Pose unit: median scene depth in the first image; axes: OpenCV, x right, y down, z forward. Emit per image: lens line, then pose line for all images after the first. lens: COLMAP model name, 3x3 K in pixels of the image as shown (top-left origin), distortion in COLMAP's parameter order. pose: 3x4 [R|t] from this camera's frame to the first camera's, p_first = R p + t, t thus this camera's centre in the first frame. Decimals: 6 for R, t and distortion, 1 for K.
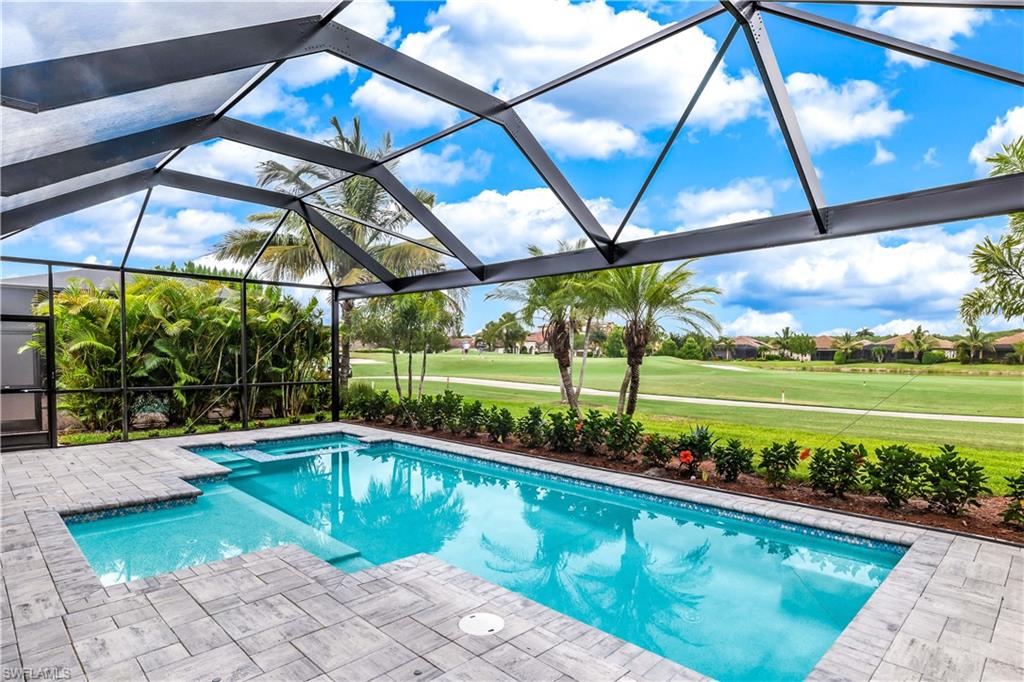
lens RADIAL K [[557.1, 0, 512.0], [0, 557.1, 341.0], [0, 0, 1]] dist [-0.006044, -0.001675]
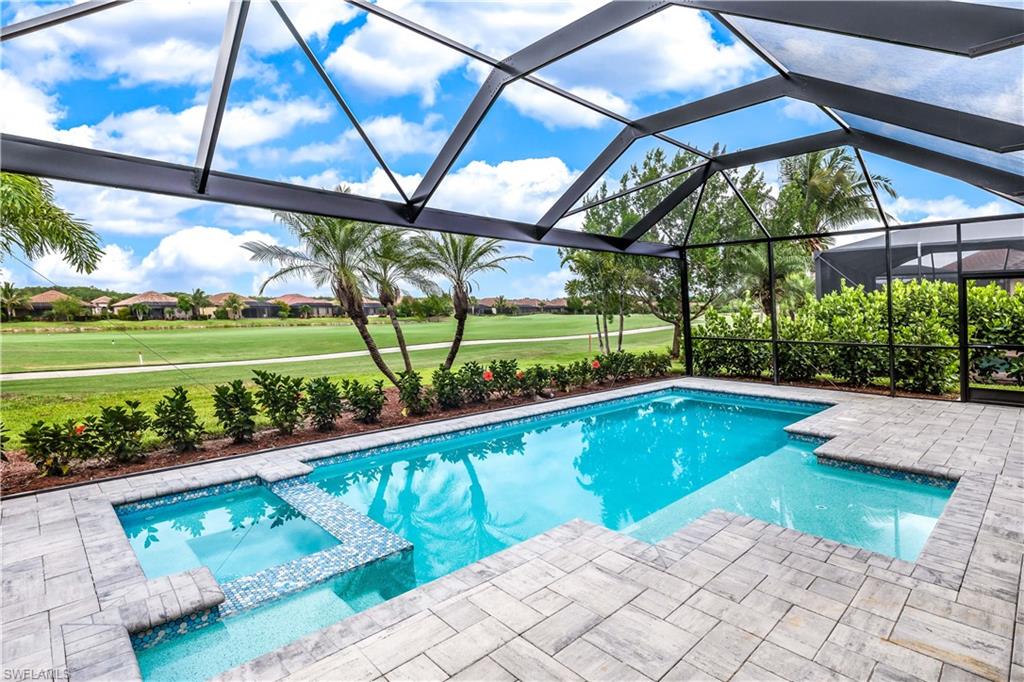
lens RADIAL K [[515.4, 0, 512.0], [0, 515.4, 341.0], [0, 0, 1]] dist [-0.002293, -0.000305]
pose [[0.022773, -0.061726, 0.997833, -0.926234], [-0.018629, 0.997893, 0.062155, 0.016332], [-0.999567, -0.020004, 0.021575, 0.959163]]
